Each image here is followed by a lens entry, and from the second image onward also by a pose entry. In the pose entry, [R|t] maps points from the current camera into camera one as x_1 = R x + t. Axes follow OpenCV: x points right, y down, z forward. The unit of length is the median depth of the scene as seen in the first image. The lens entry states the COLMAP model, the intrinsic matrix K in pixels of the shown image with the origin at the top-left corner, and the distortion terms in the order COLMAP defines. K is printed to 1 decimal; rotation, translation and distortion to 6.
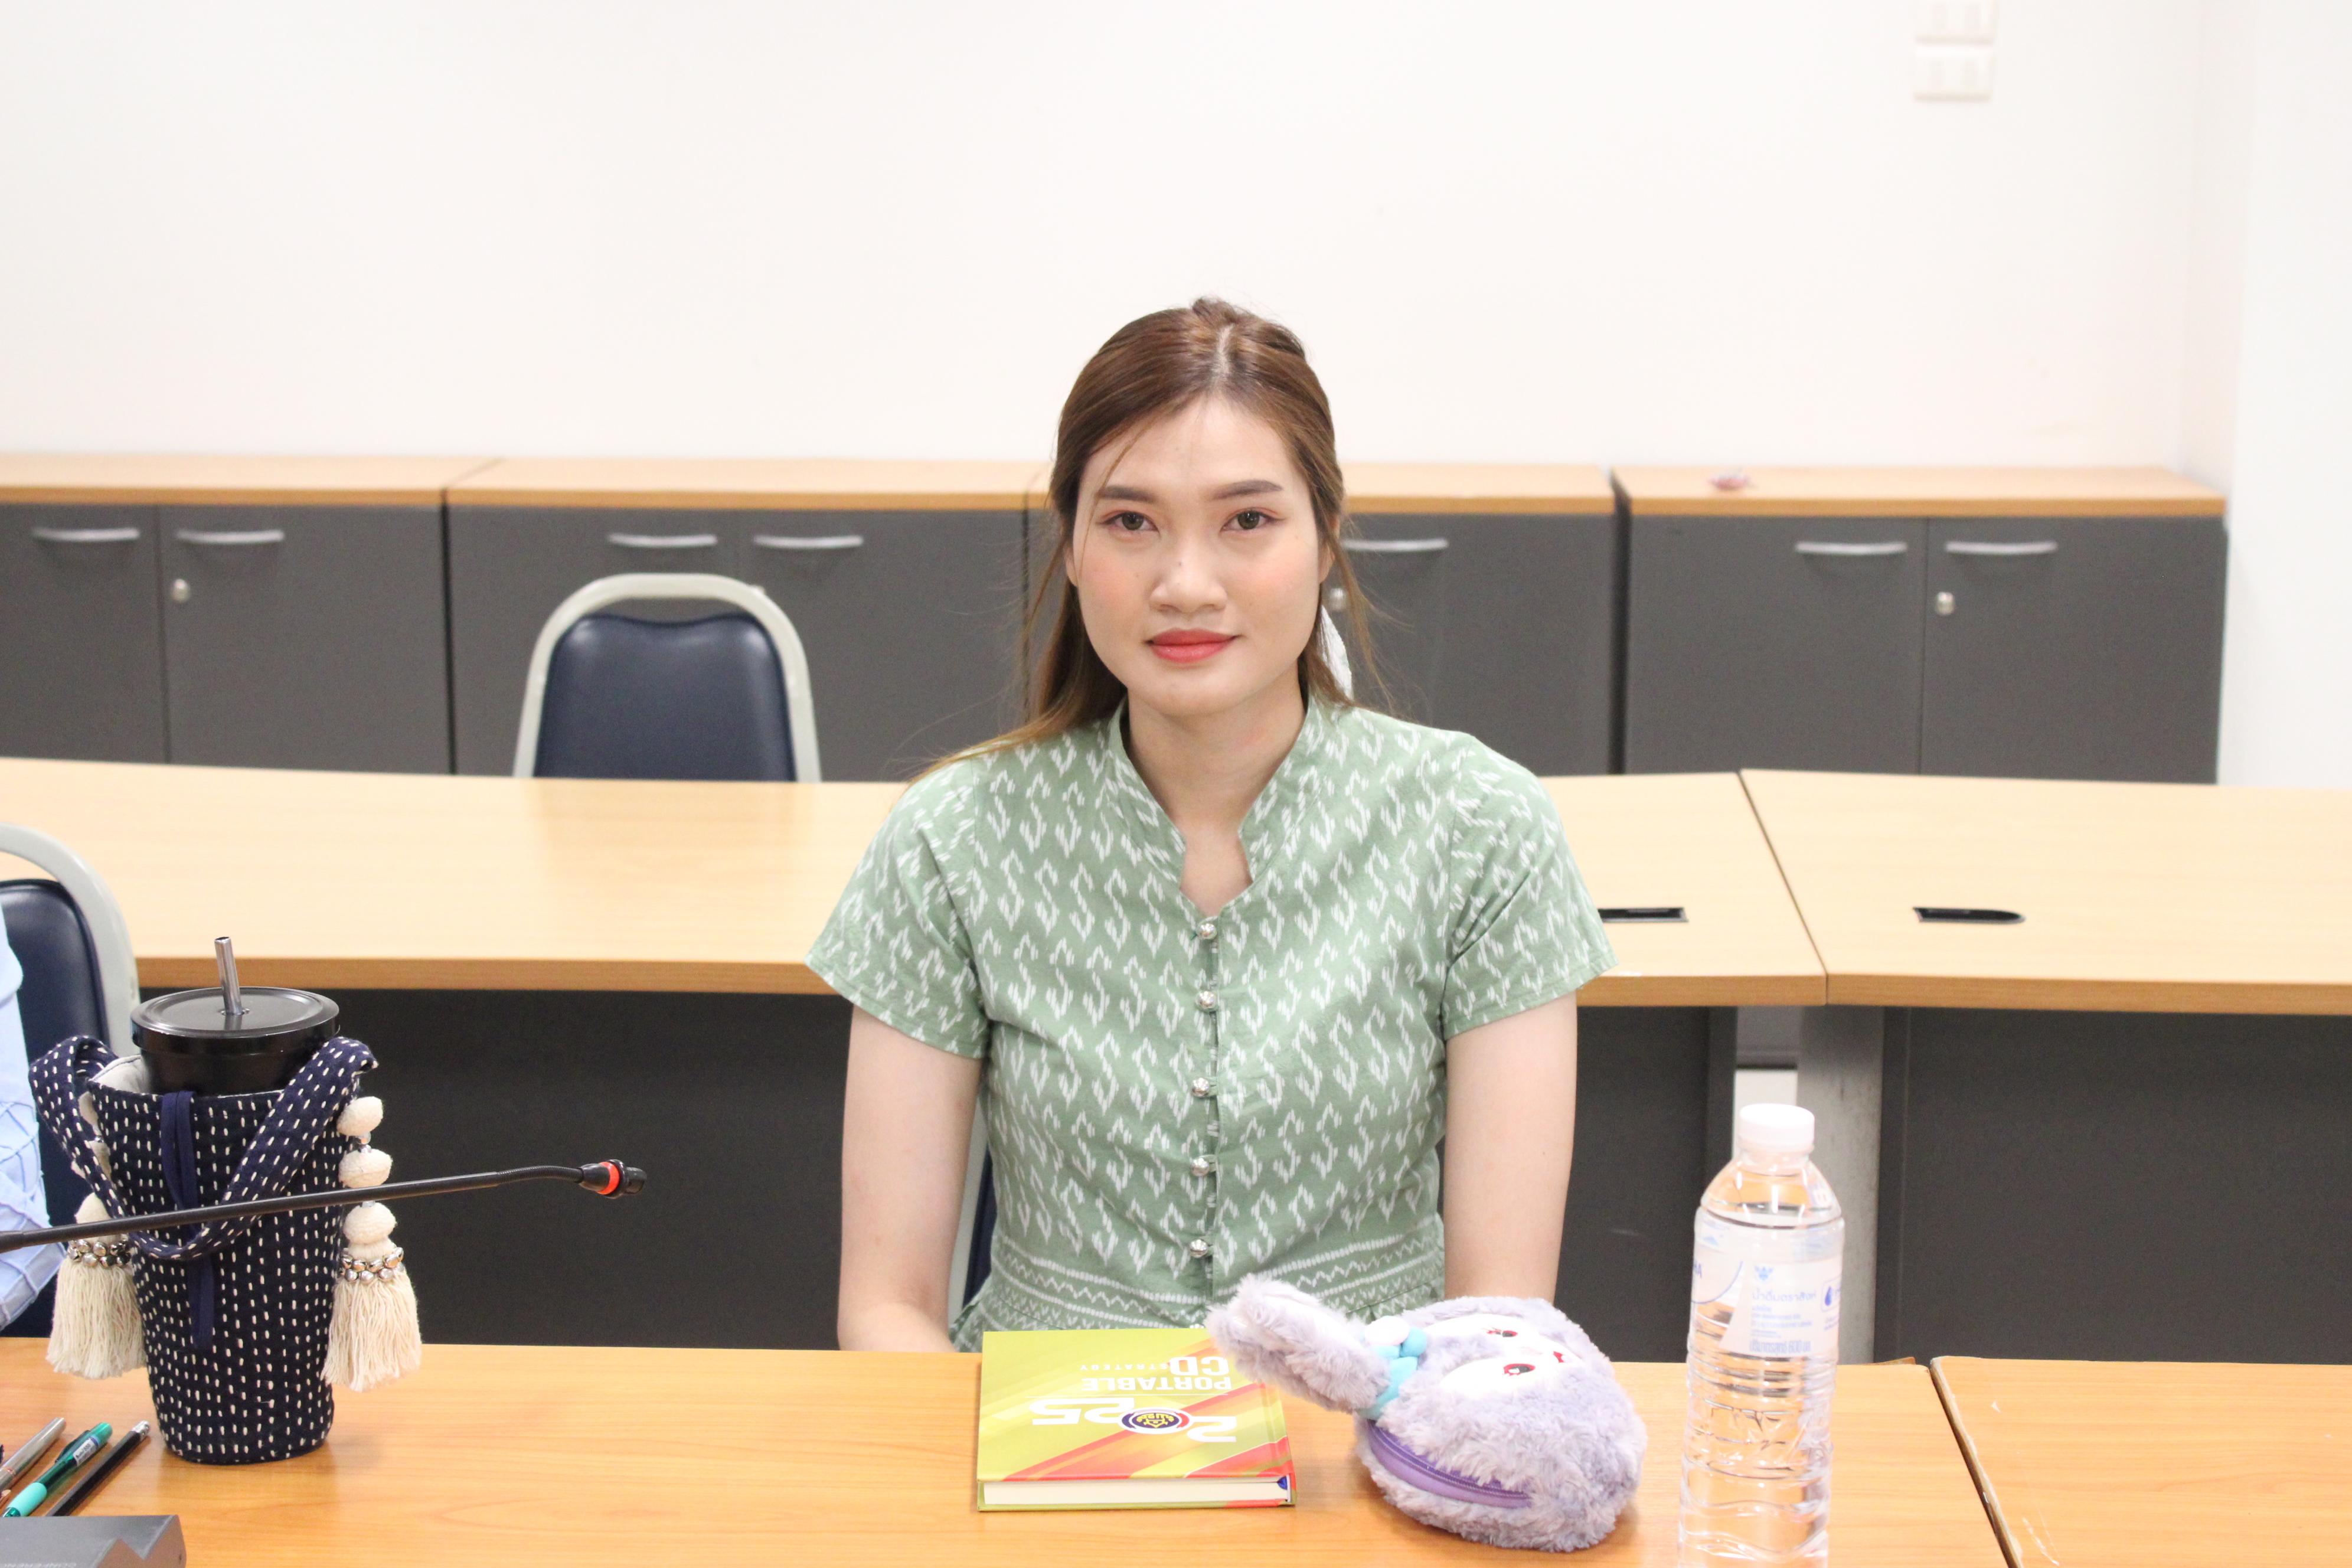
lens RADIAL K [[4206.8, 0, 1174.7], [0, 4206.8, 777.3], [0, 0, 1]] dist [0.051678, 0.000000]
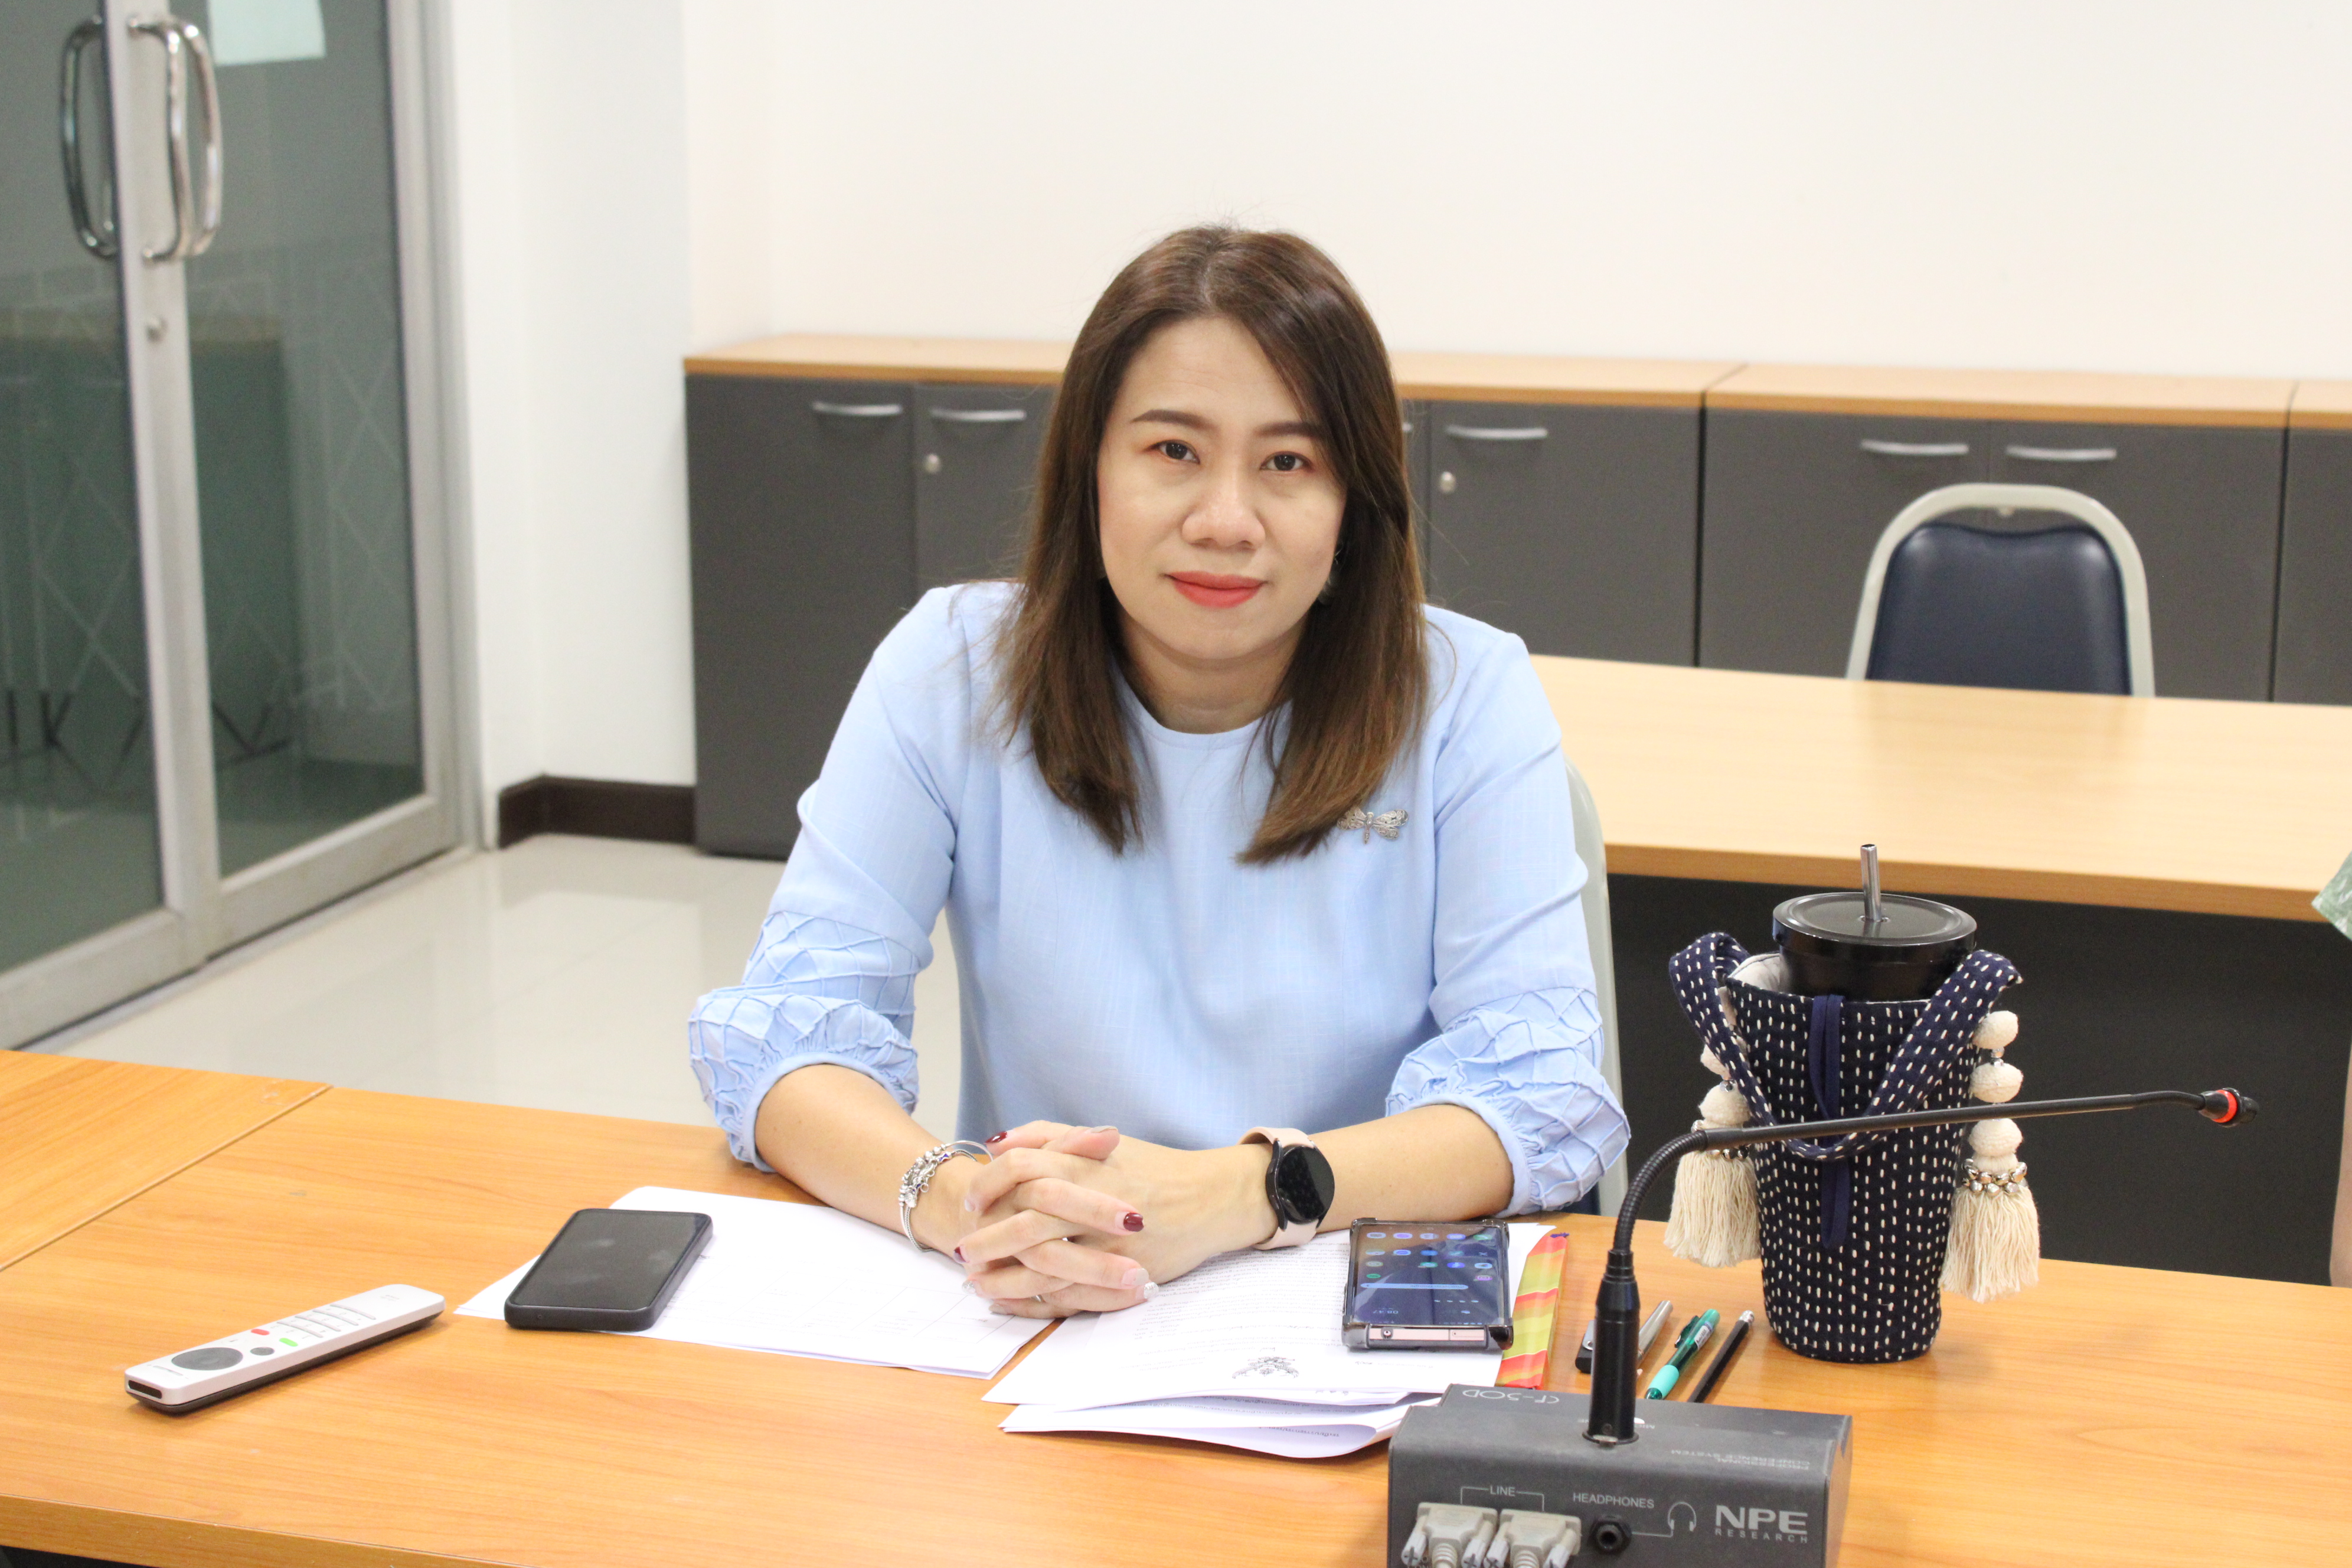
lens RADIAL K [[4027.3, 0, 1175.6], [0, 4027.3, 781.4], [0, 0, 1]] dist [-0.005032, 0.000000]
pose [[0.966502, 0.049188, -0.251901, -0.142541], [-0.042051, 0.998549, 0.033640, -0.002465], [0.253190, -0.021920, 0.967168, 0.026932]]
